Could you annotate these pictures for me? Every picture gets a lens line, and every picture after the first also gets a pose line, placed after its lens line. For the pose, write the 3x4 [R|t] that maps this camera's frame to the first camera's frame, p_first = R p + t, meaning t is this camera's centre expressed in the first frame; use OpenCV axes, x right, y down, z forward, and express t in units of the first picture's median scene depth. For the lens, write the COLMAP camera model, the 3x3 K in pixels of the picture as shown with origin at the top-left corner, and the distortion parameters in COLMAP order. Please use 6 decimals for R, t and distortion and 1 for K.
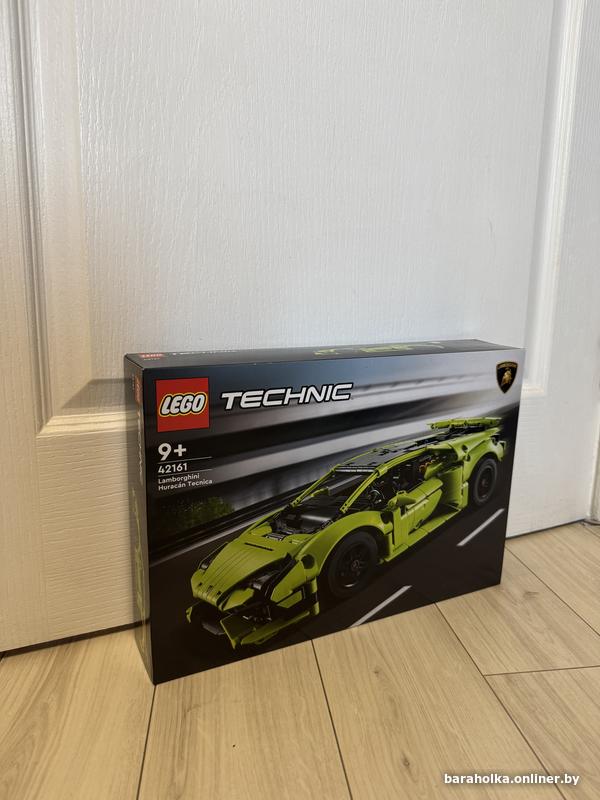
lens RADIAL K [[552.9, 0, 300.0], [0, 552.9, 400.0], [0, 0, 1]] dist [0.006780, -0.022829]
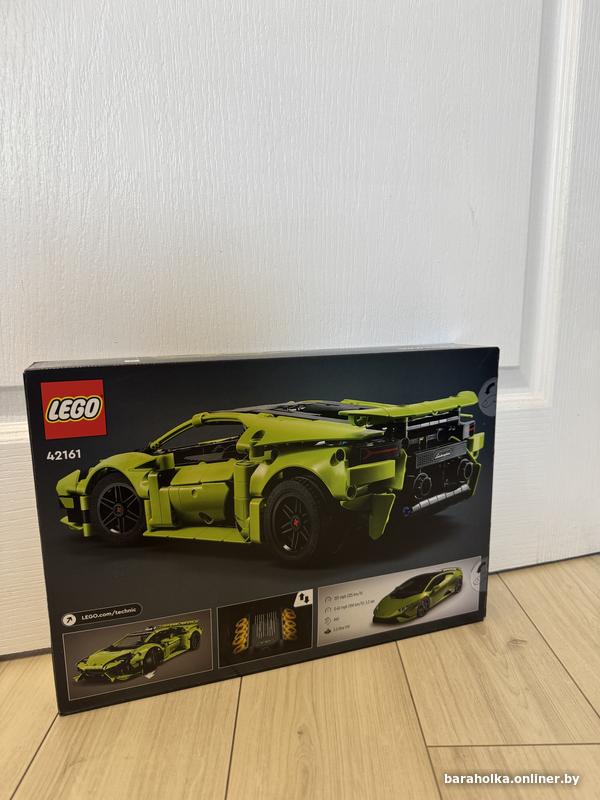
lens RADIAL K [[552.9, 0, 300.0], [0, 552.9, 400.0], [0, 0, 1]] dist [0.006780, -0.022829]
pose [[0.992901, 0.002598, -0.118919, 0.236212], [-0.003886, 0.999936, -0.010605, -0.011484], [0.118884, 0.010992, 0.992847, 0.147509]]
